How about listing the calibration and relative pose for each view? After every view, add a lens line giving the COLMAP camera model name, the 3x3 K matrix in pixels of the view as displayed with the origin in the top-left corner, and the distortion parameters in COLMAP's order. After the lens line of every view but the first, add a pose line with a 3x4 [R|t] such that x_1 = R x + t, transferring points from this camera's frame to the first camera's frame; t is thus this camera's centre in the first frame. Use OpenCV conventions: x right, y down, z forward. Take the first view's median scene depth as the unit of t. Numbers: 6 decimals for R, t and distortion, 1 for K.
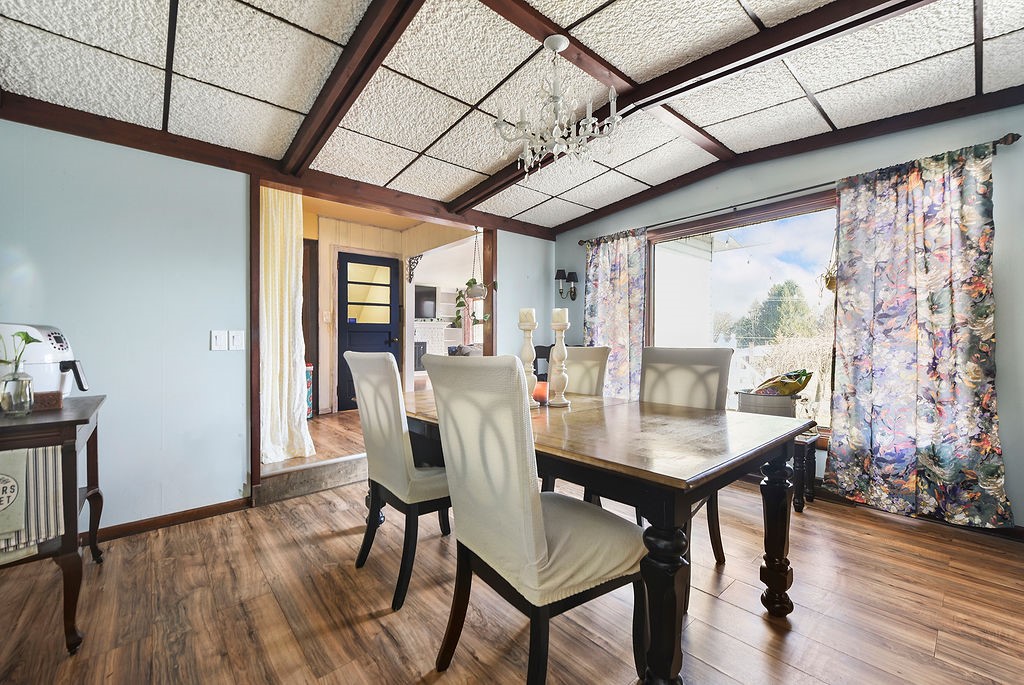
lens RADIAL K [[417.0, 0, 510.7], [0, 417.0, 348.0], [0, 0, 1]] dist [-0.001383, -0.000359]
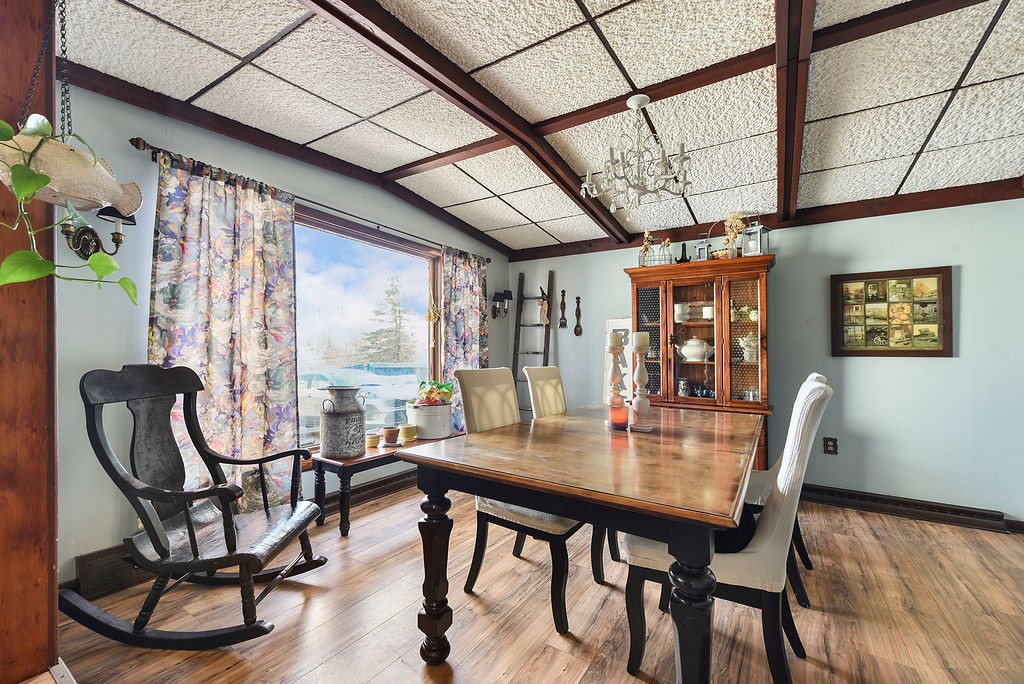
lens RADIAL K [[417.0, 0, 510.9], [0, 417.0, 349.2], [0, 0, 1]] dist [-0.001383, -0.000359]
pose [[-0.283343, 0.015986, 0.958886, -0.476336], [-0.000091, 0.999861, -0.016696, -0.021091], [-0.959019, -0.004818, -0.283302, 0.904810]]
